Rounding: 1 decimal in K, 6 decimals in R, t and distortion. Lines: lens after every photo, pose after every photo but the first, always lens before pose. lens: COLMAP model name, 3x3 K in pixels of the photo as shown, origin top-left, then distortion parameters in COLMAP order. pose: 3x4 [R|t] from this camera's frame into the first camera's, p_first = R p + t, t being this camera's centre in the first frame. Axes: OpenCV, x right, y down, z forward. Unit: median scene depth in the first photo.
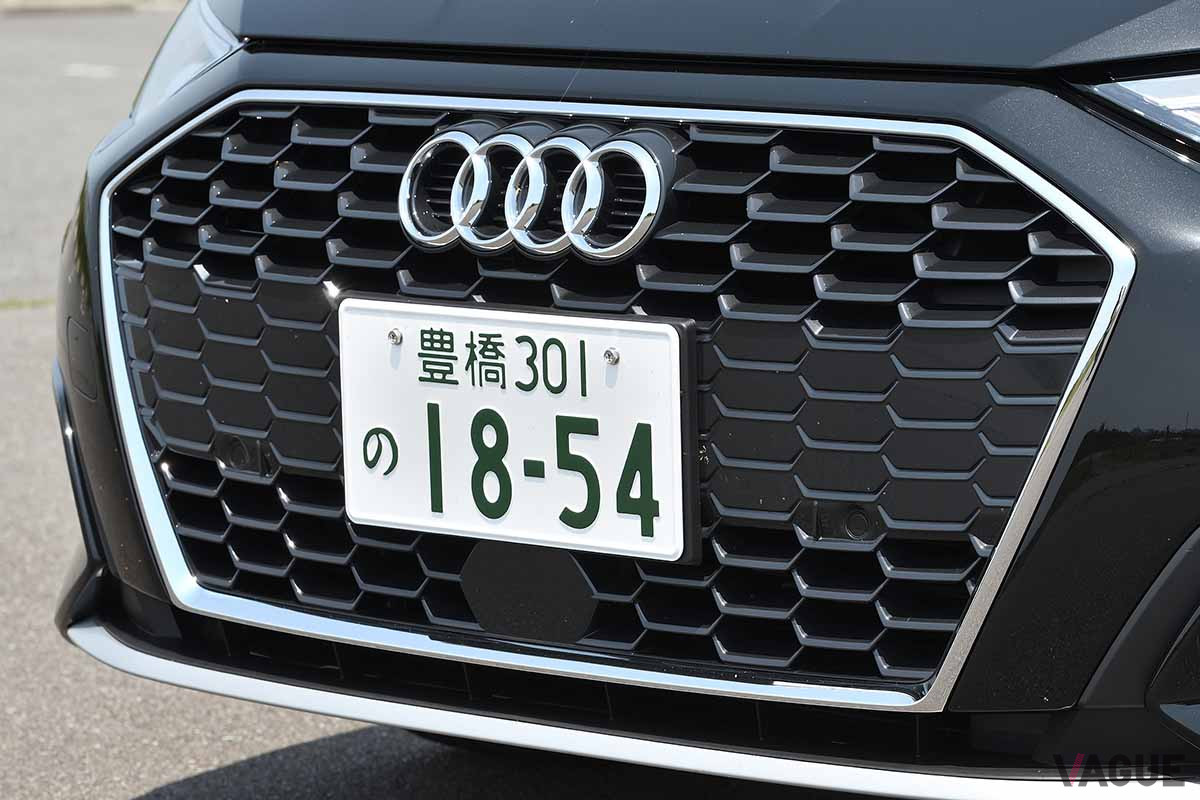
lens RADIAL K [[5699.2, 0, 600.0], [0, 5699.2, 400.0], [0, 0, 1]] dist [-0.197913, -5.669751]
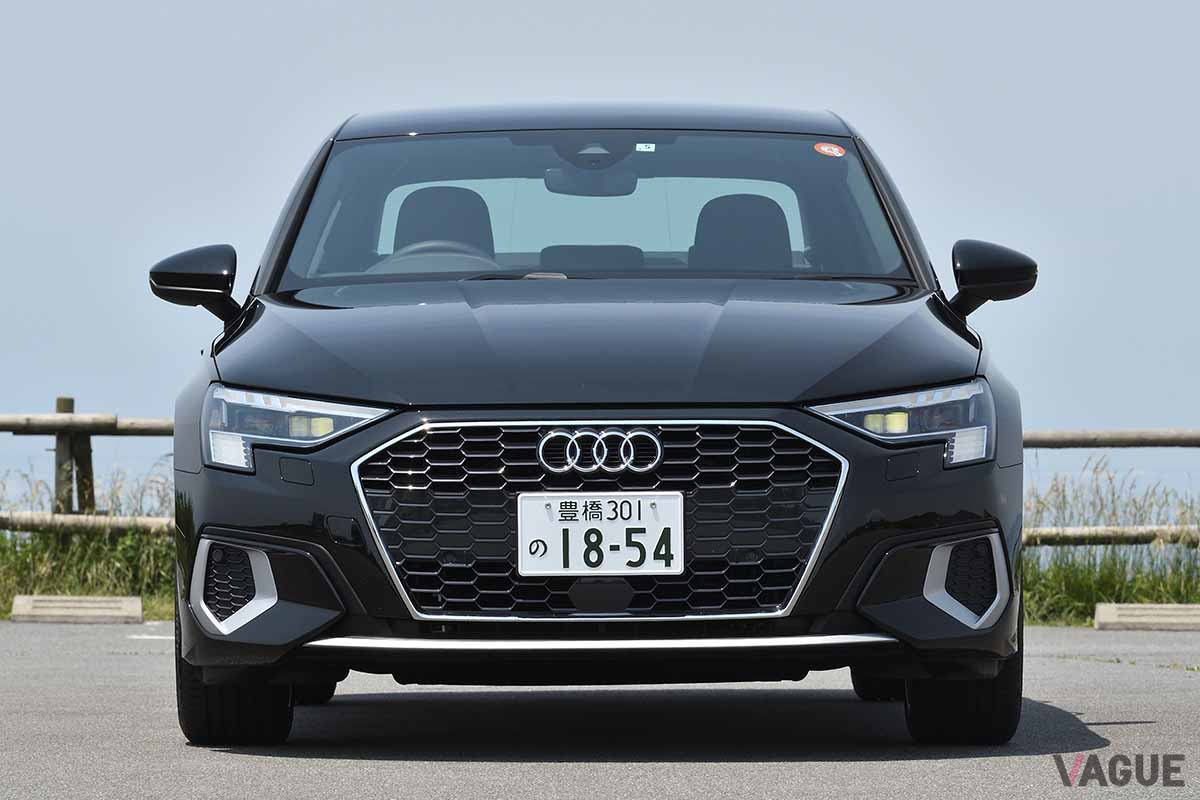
lens RADIAL K [[7030.2, 0, 600.0], [0, 7030.2, 400.0], [0, 0, 1]] dist [-1.436080, 5.568777]
pose [[0.735300, 0.012373, 0.677629, -2.380802], [0.079207, 0.991413, -0.104051, 0.301591], [-0.673098, 0.130182, 0.728006, -1.540266]]
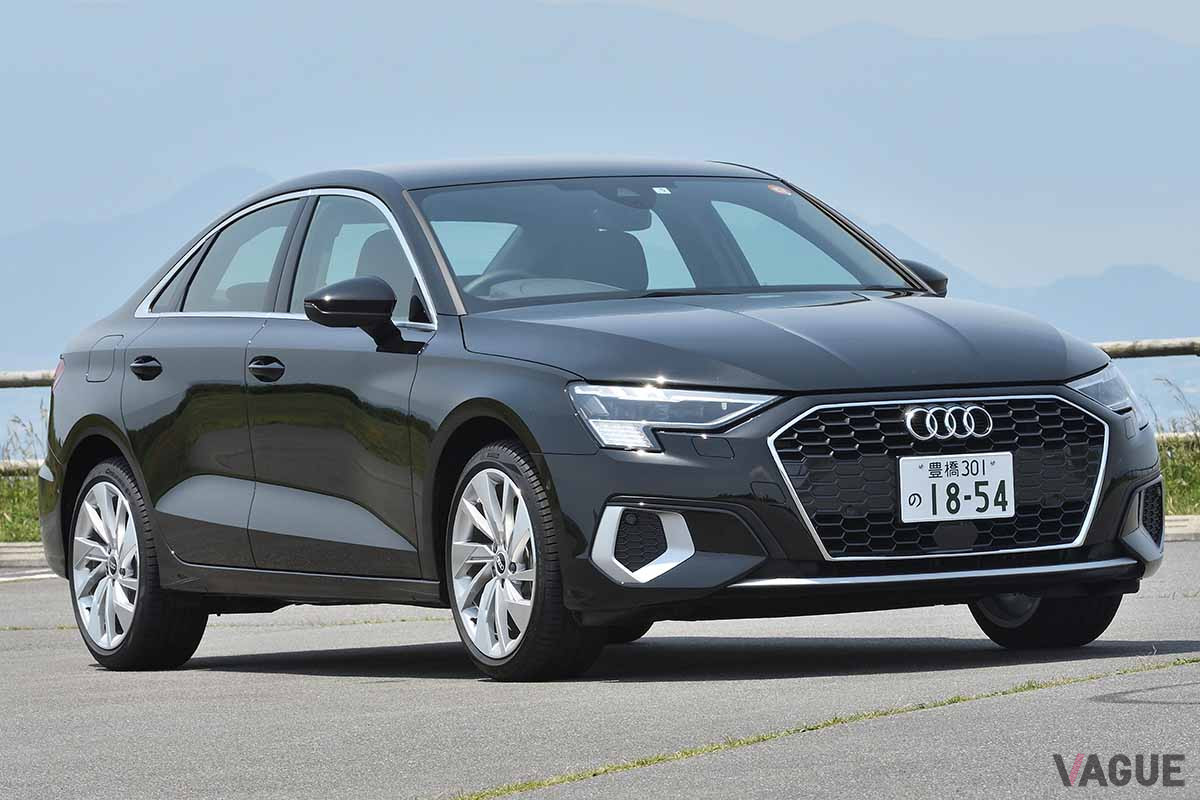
lens RADIAL K [[6328.0, 0, 600.0], [0, 6328.0, 400.0], [0, 0, 1]] dist [-0.185298, 1.659257]
pose [[0.363039, 0.001390, 0.931773, -3.819204], [0.151054, 0.986683, -0.060326, 0.157217], [-0.919449, 0.162649, 0.357994, -0.223943]]
